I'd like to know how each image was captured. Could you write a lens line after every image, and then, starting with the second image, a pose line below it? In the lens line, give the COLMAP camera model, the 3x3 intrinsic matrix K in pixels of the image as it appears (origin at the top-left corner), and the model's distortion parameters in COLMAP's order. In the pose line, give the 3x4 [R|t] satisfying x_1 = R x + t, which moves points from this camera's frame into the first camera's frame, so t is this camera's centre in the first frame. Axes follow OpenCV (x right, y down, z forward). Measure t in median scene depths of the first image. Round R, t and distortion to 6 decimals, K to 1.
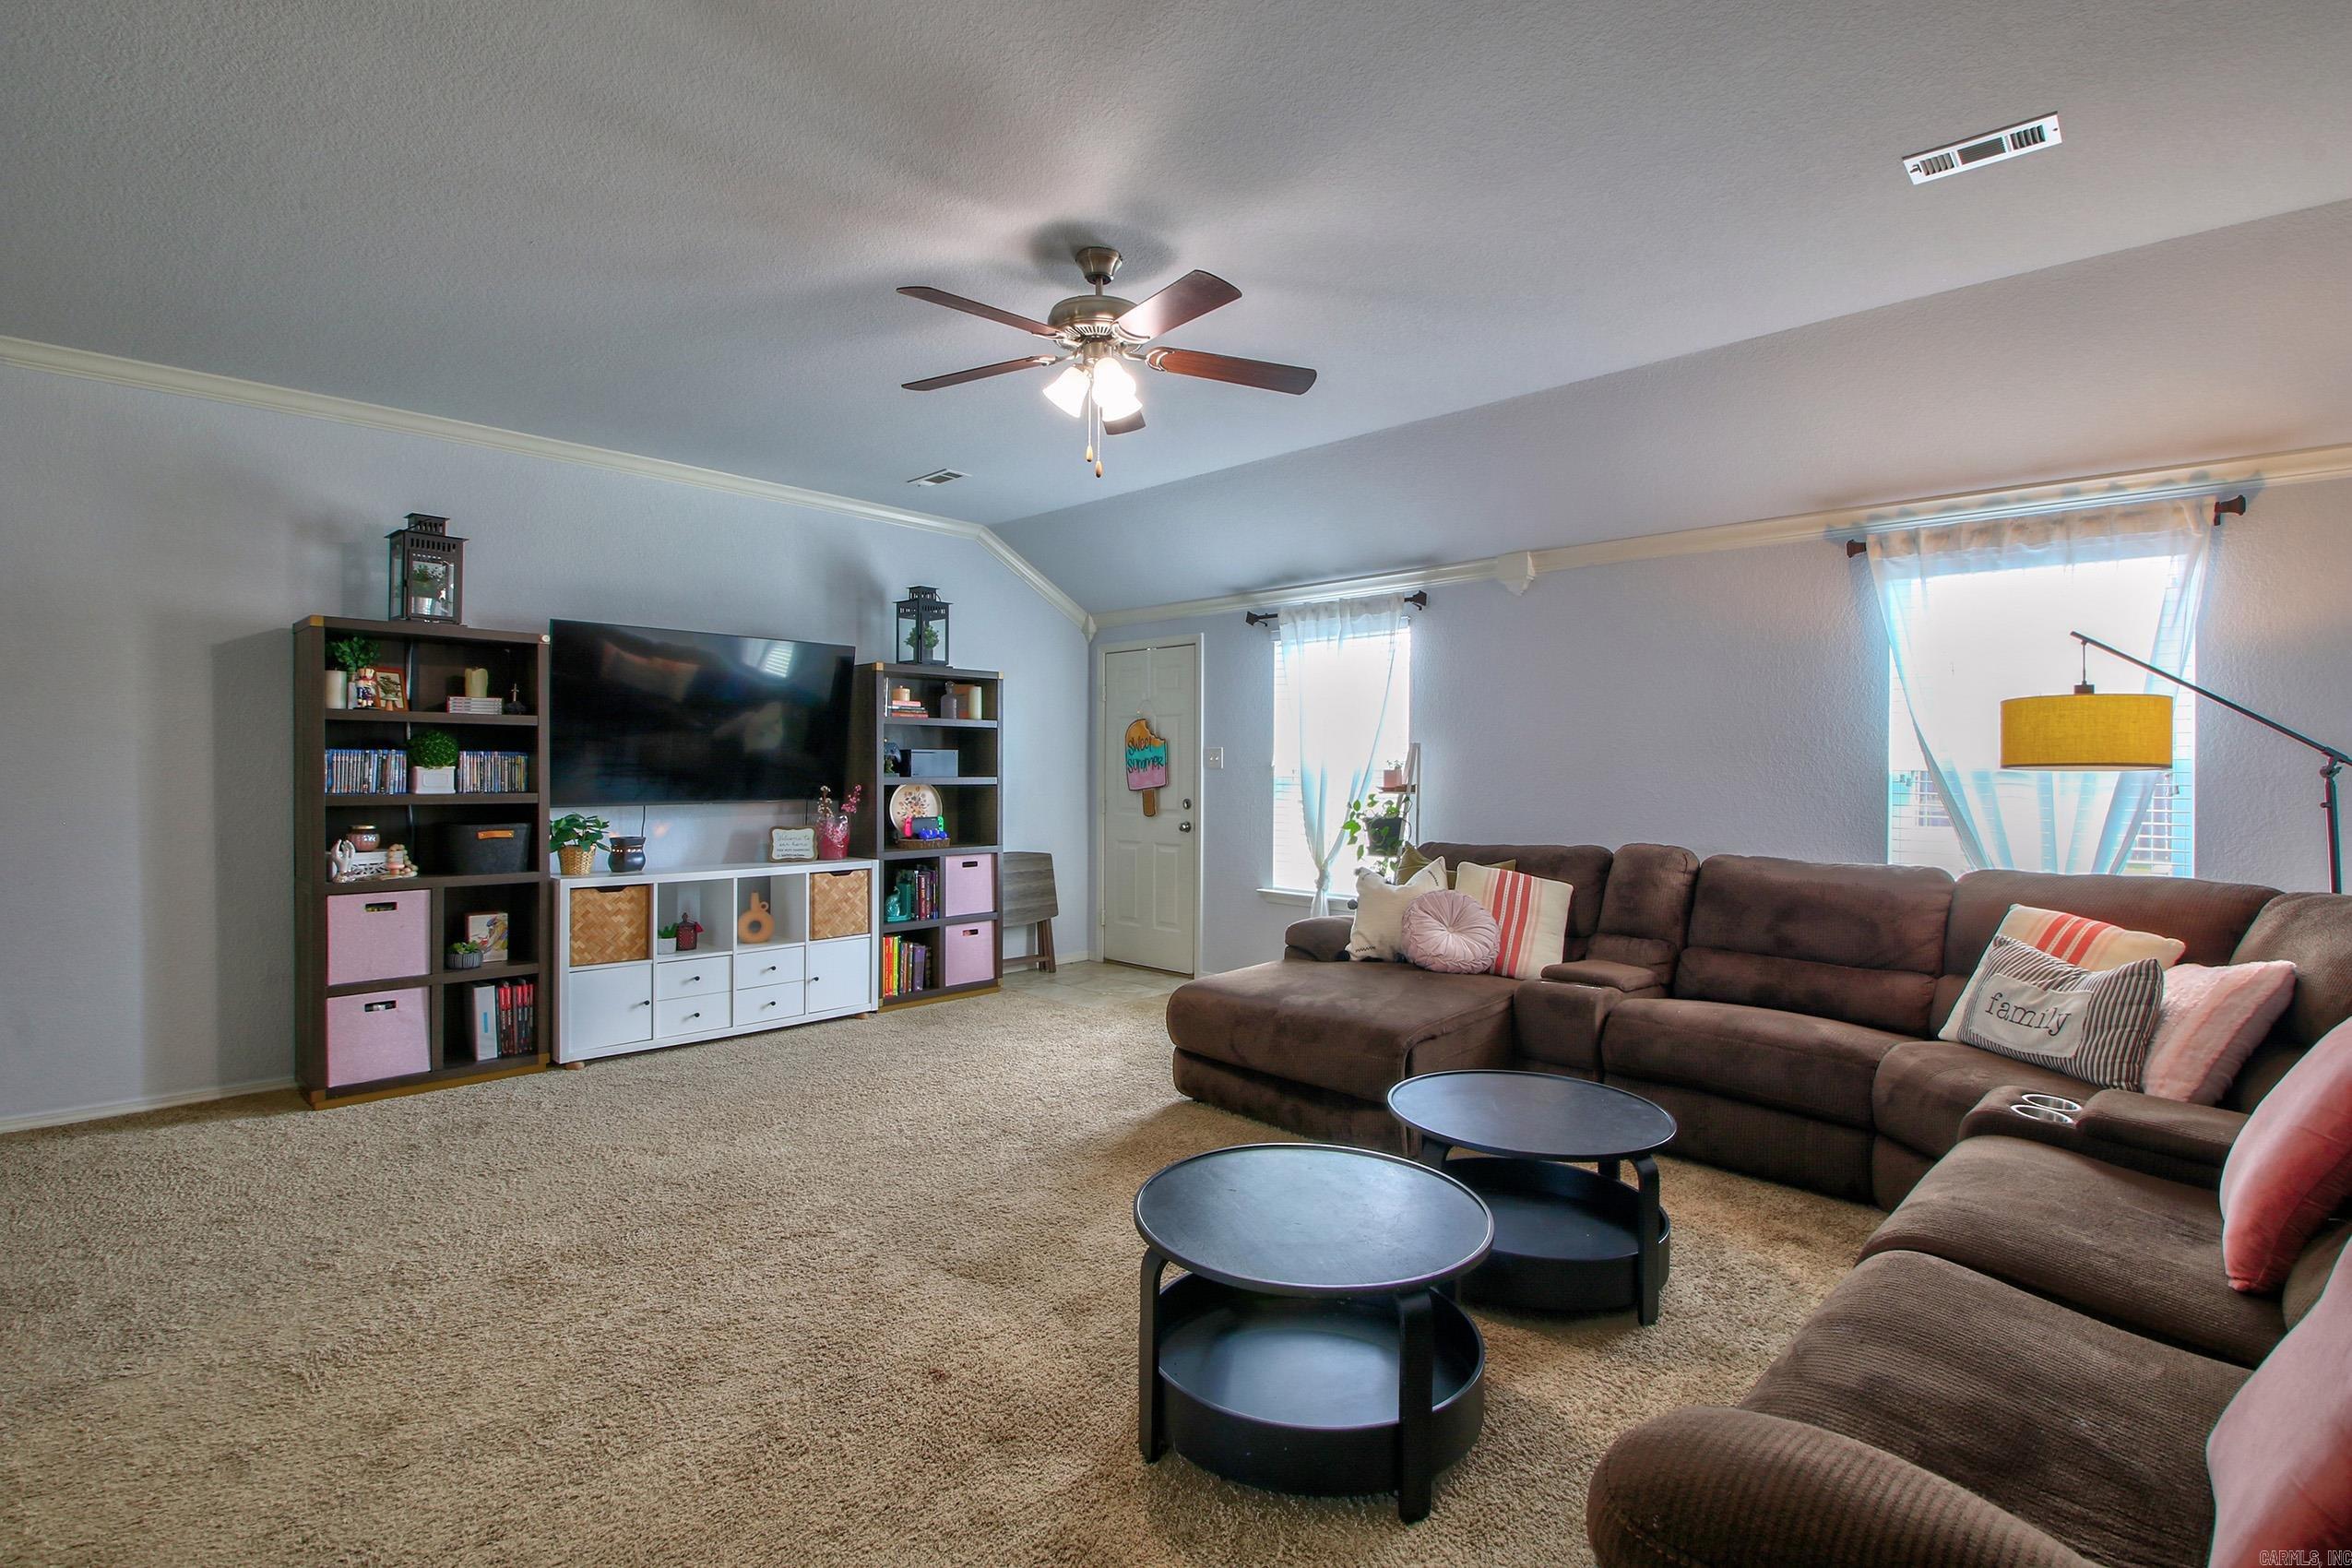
lens RADIAL K [[1090.0, 0, 1174.4], [0, 1090.0, 766.2], [0, 0, 1]] dist [0.023960, -0.034895]
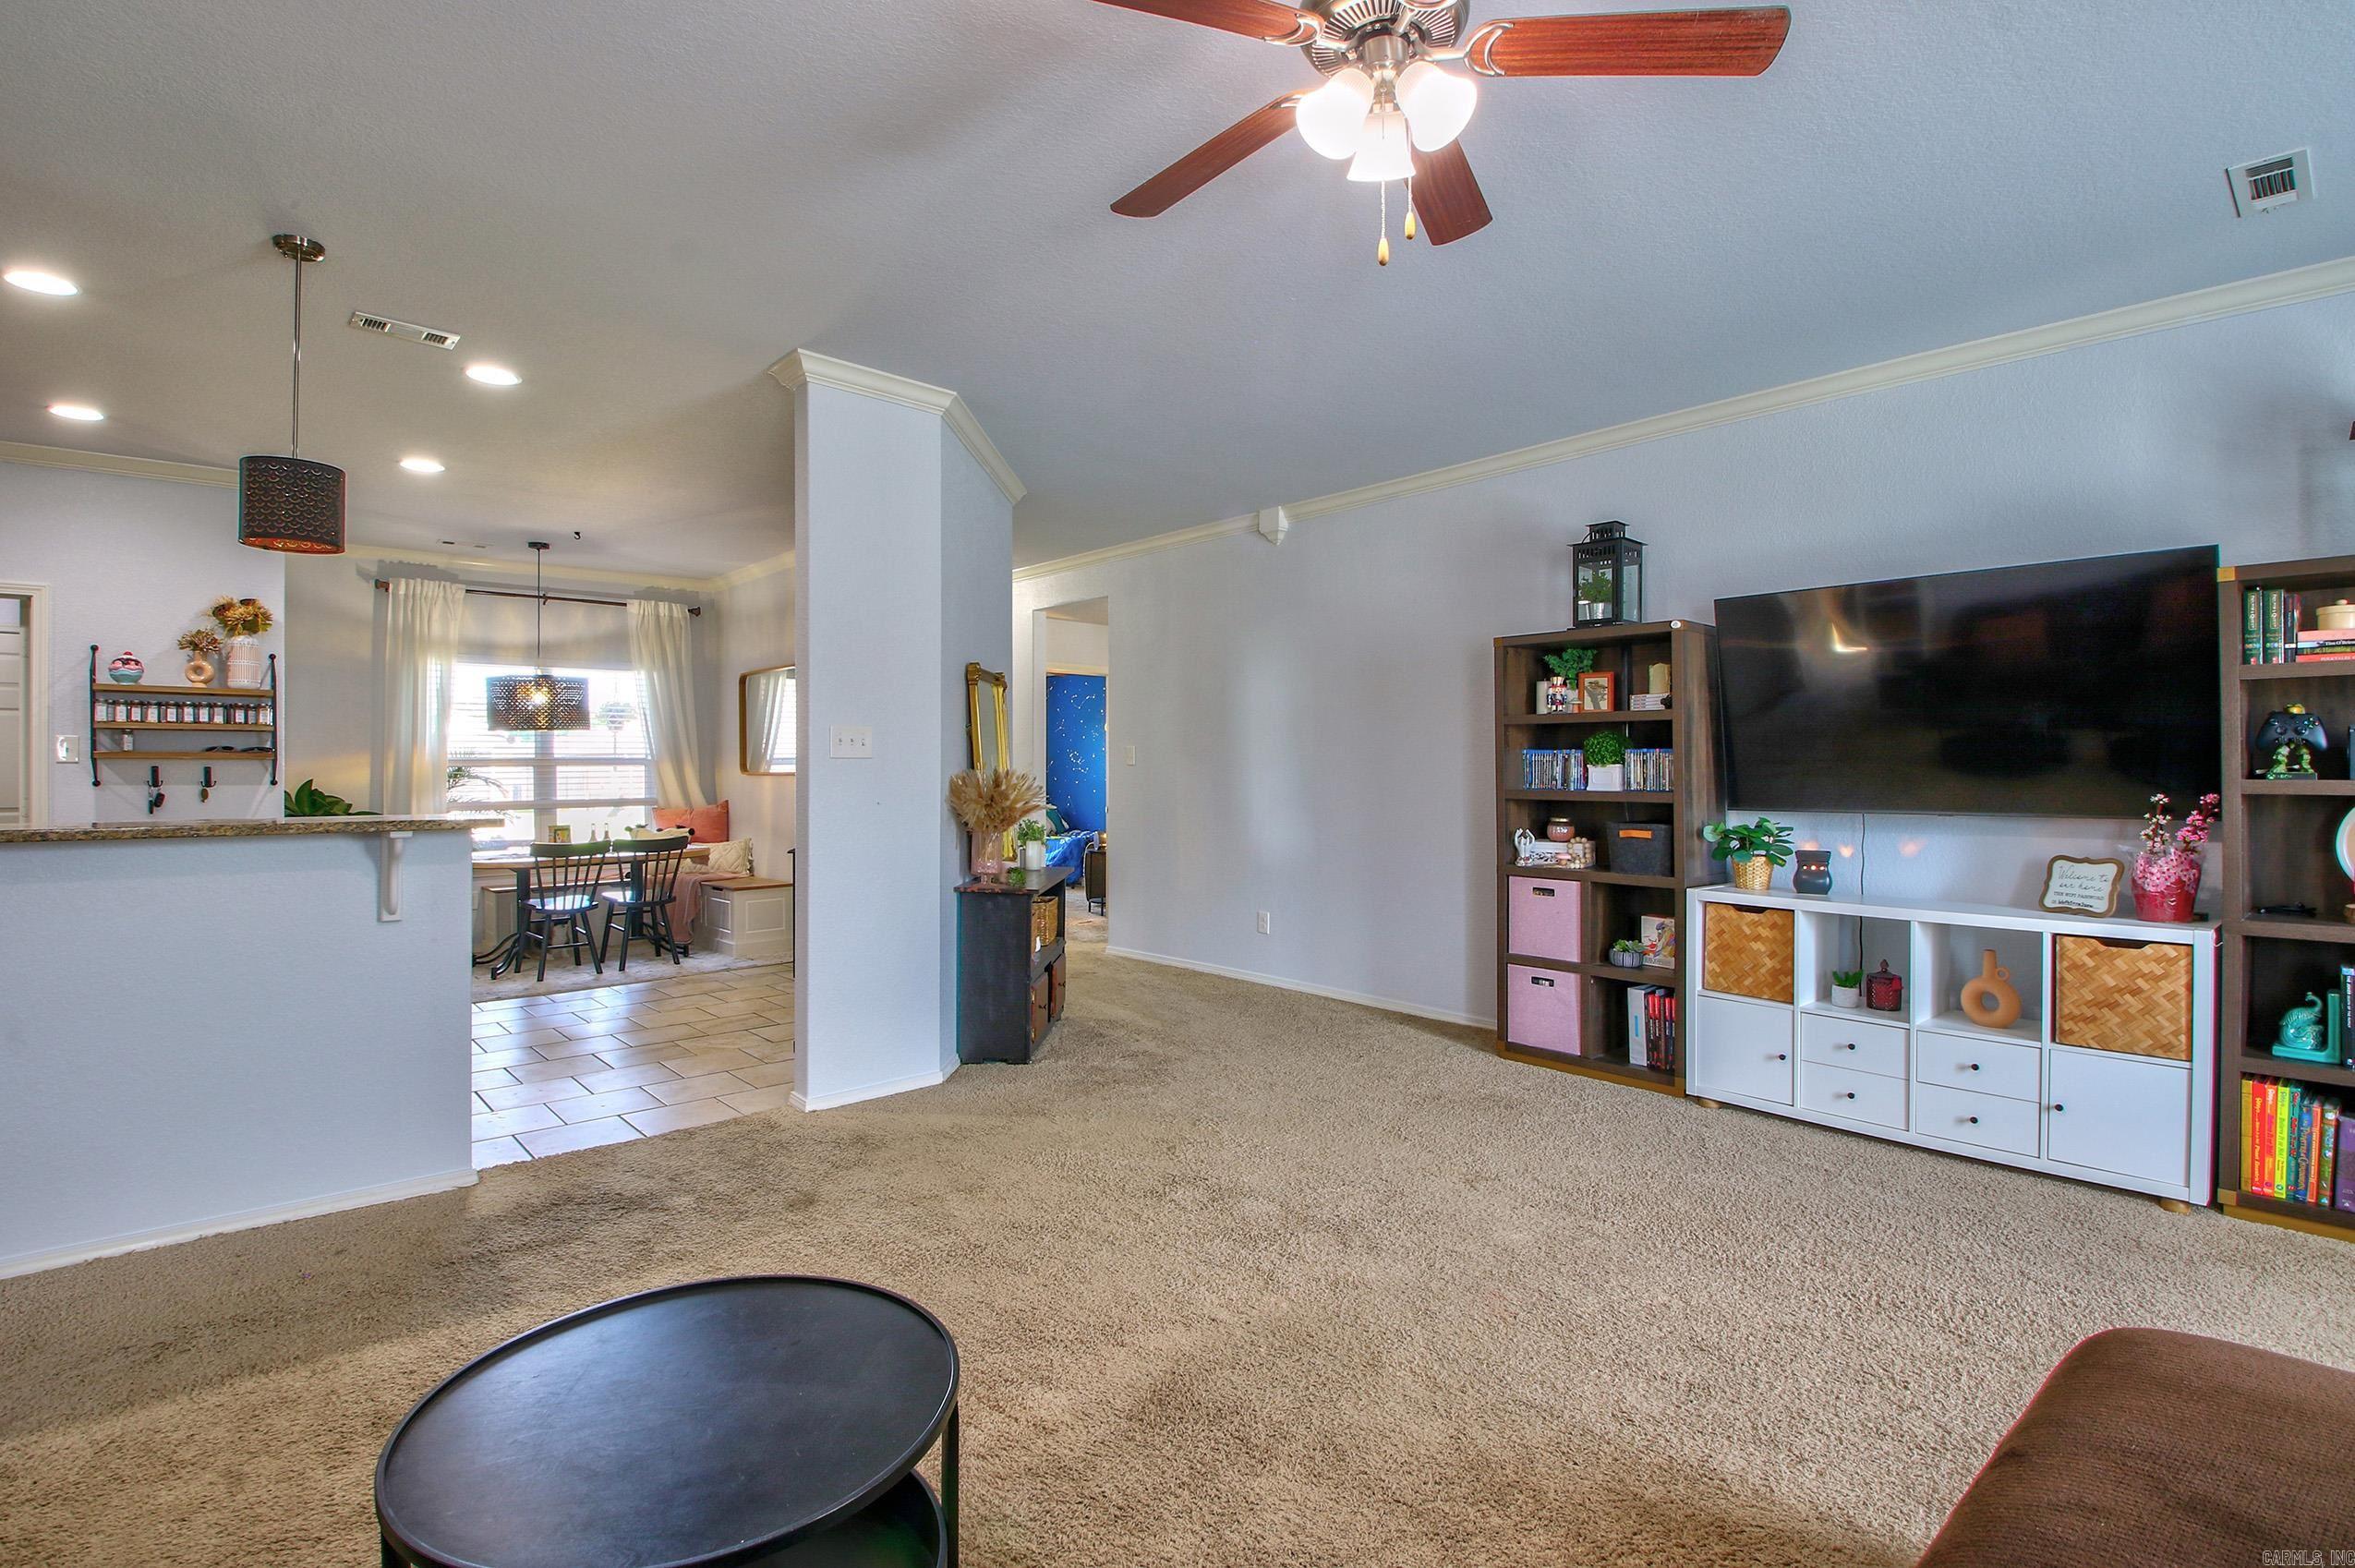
lens RADIAL K [[1106.7, 0, 1182.0], [0, 1106.7, 768.6], [0, 0, 1]] dist [0.012902, -0.025728]
pose [[-0.068184, -0.005007, -0.997660, 0.319910], [0.000494, 0.999987, -0.005053, 0.007609], [0.997673, -0.000838, -0.068180, 0.549071]]
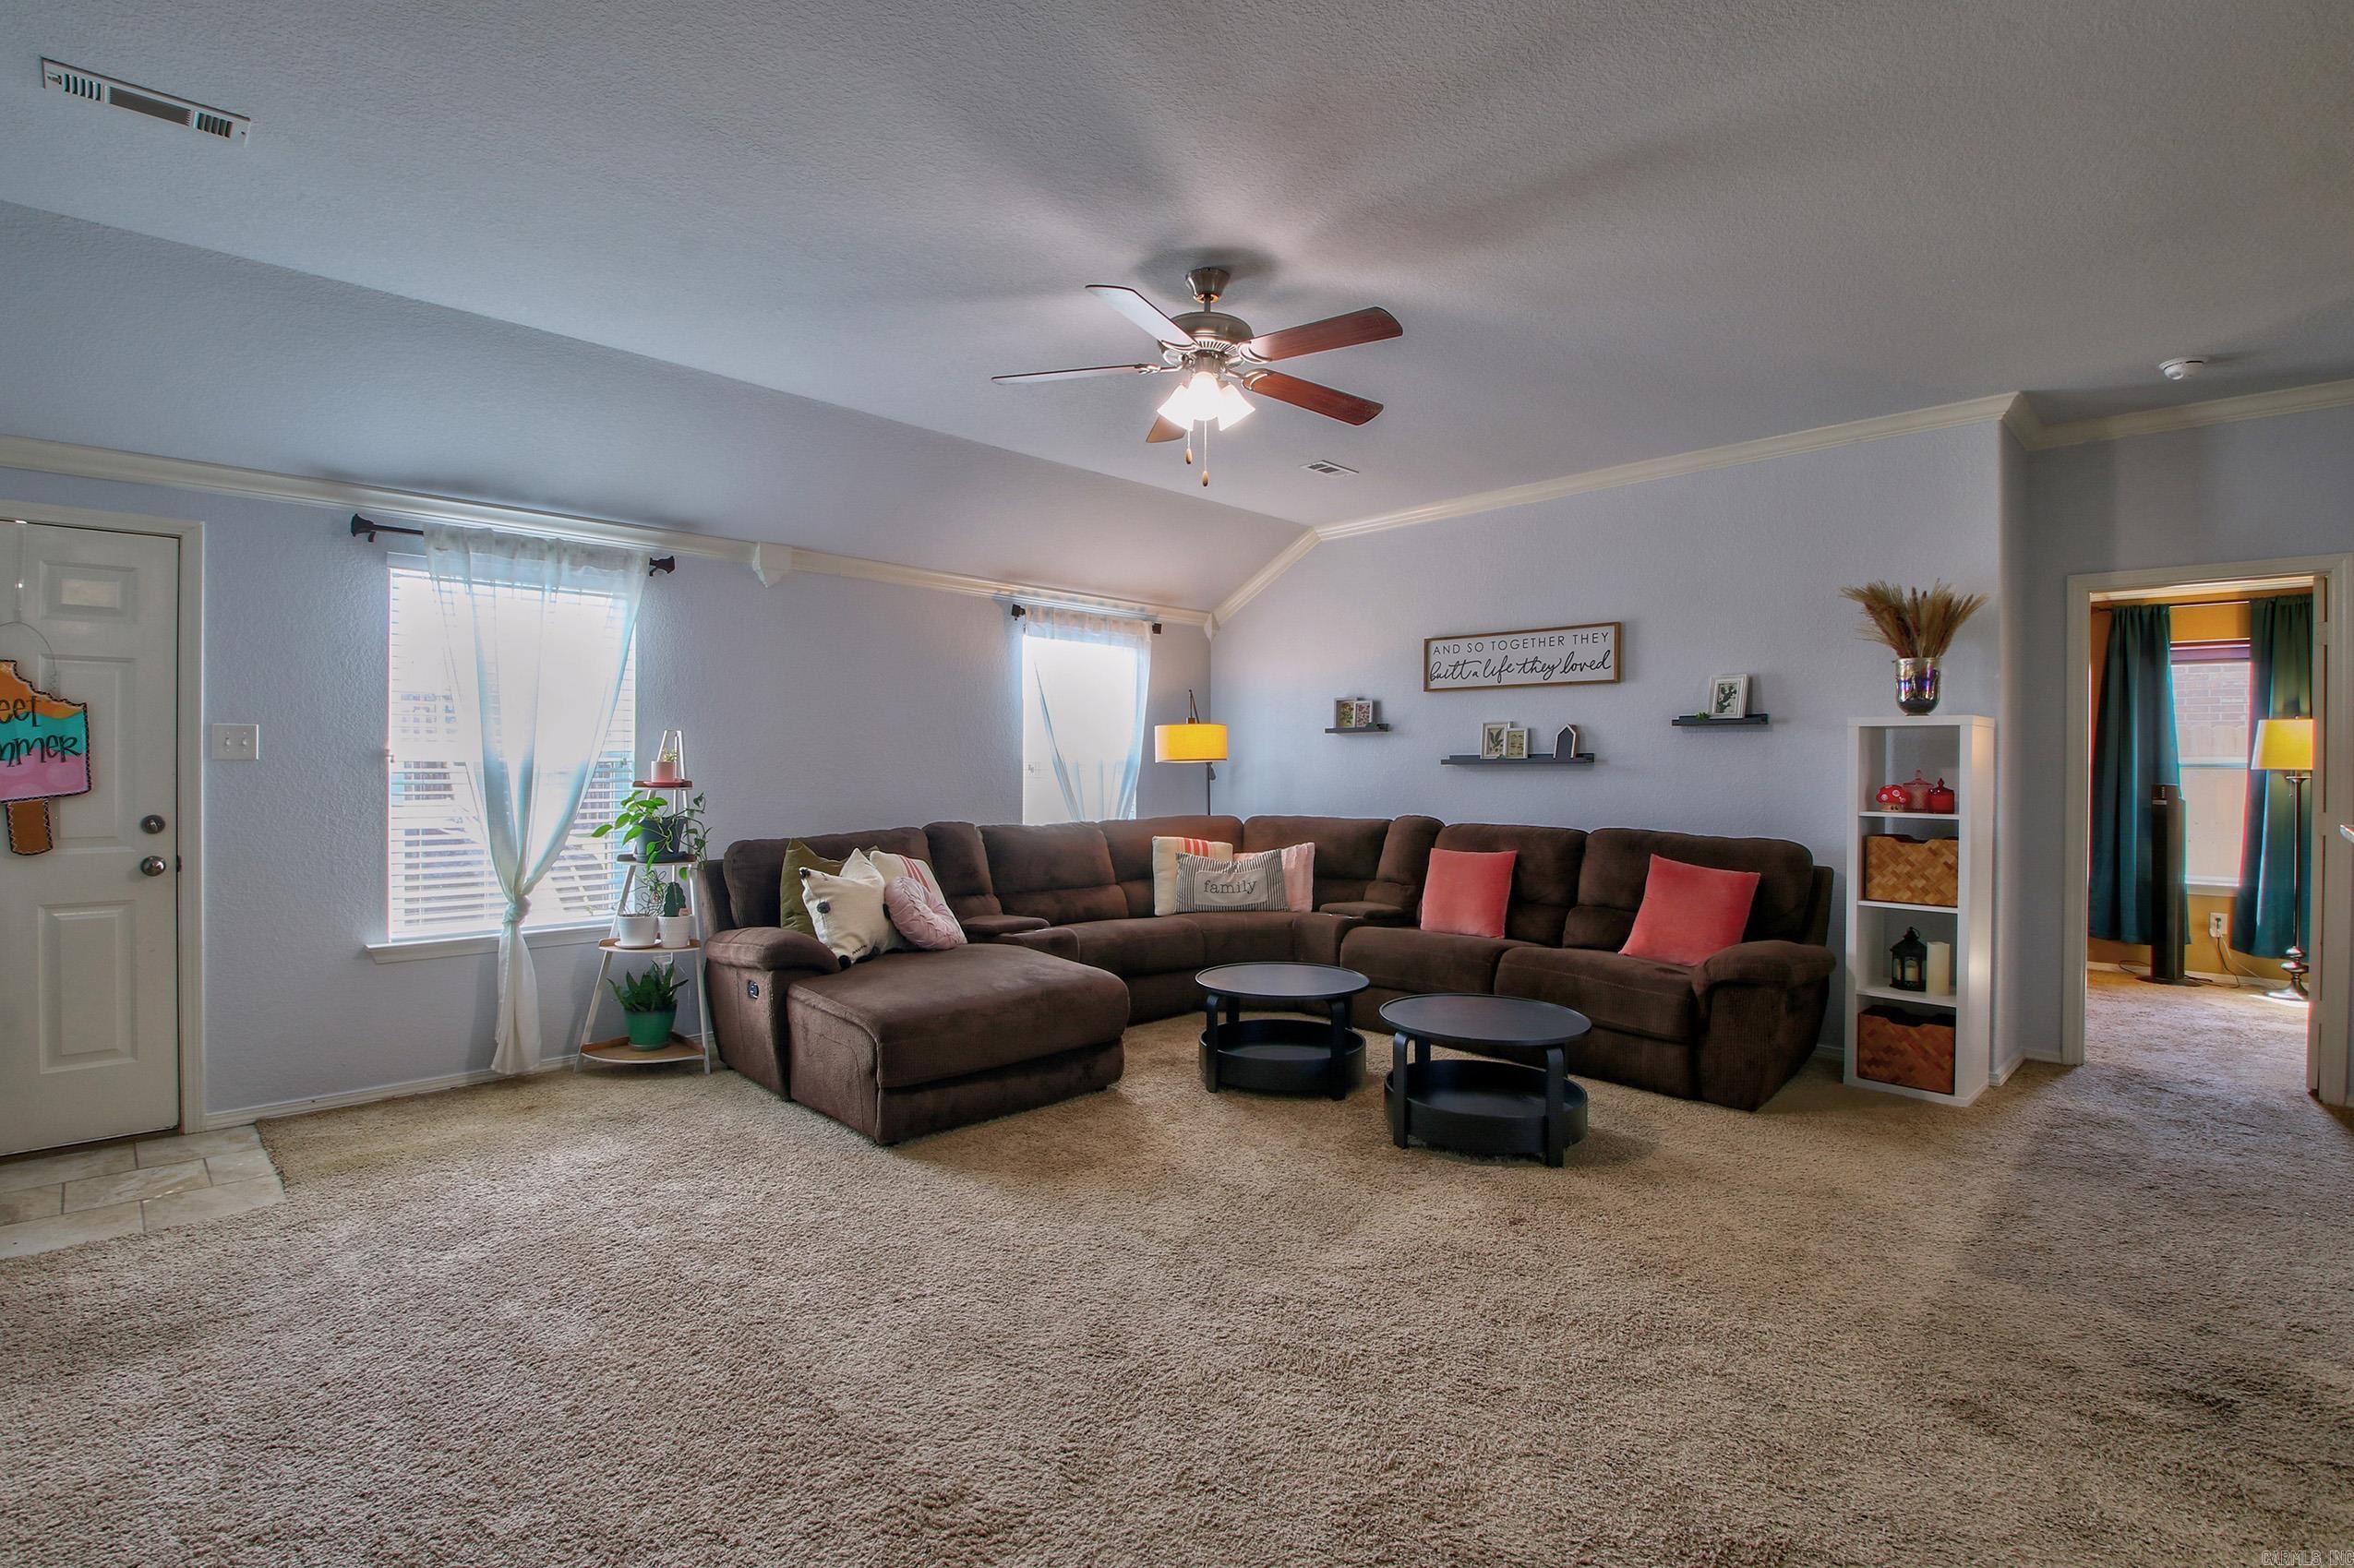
lens RADIAL K [[1096.7, 0, 1175.6], [0, 1096.7, 769.9], [0, 0, 1]] dist [0.023376, -0.032503]
pose [[0.019761, -0.009769, 0.999757, -0.659472], [-0.004976, 0.999939, 0.009869, -0.001182], [-0.999792, -0.005170, 0.019712, 0.589942]]
